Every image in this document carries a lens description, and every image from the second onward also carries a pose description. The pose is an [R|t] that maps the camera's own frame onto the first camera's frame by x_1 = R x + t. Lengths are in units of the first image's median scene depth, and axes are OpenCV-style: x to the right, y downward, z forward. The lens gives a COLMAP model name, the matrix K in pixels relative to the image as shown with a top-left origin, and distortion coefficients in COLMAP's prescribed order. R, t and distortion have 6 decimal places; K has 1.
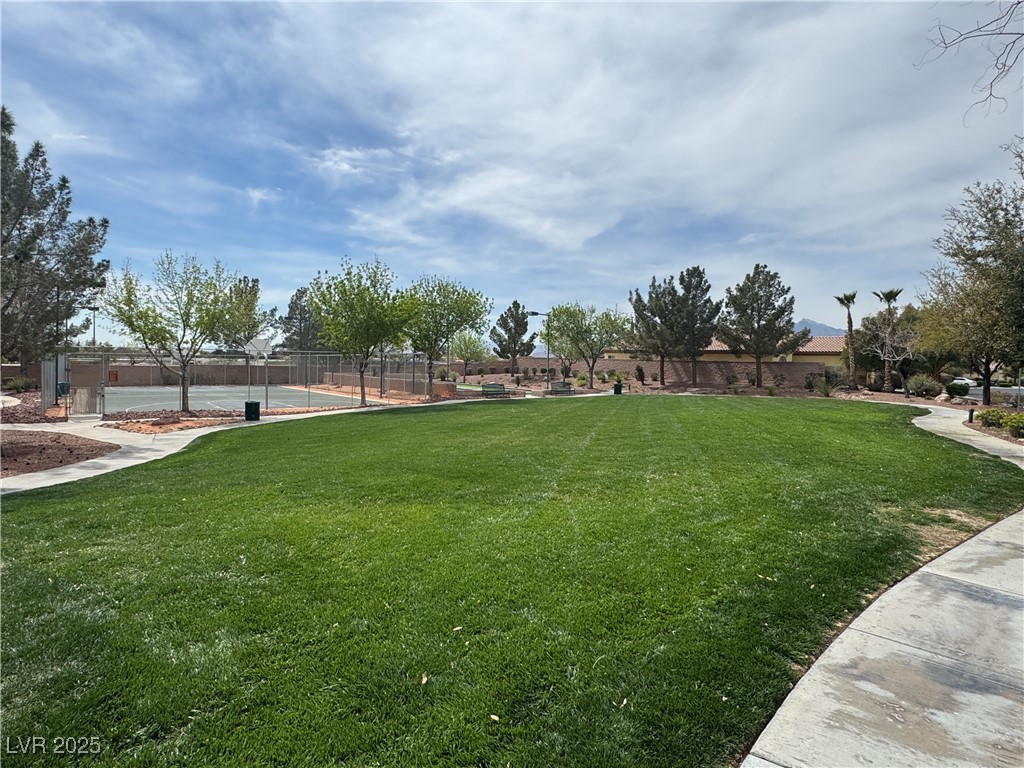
lens RADIAL K [[592.5, 0, 502.6], [0, 592.5, 378.3], [0, 0, 1]] dist [0.044627, 0.004903]
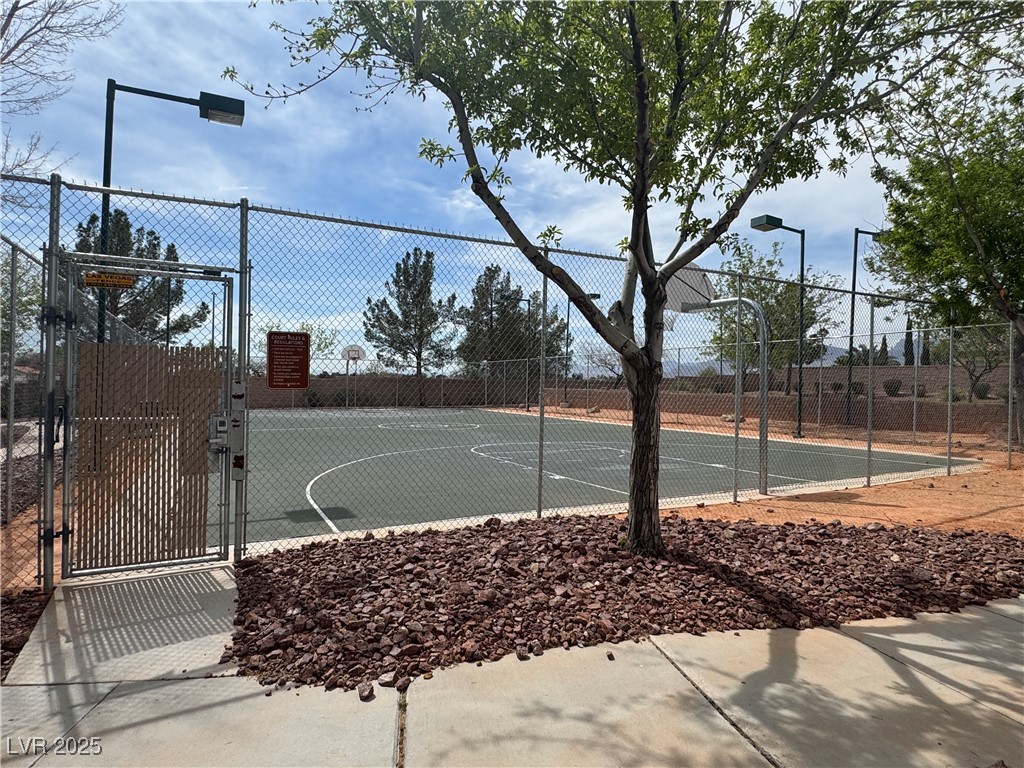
lens RADIAL K [[592.5, 0, 514.9], [0, 592.5, 385.3], [0, 0, 1]] dist [0.044627, 0.004903]
pose [[0.992086, 0.005398, -0.125443, -0.232141], [-0.009044, 0.999552, -0.028518, 0.004491], [0.125233, 0.029427, 0.991691, 0.345152]]
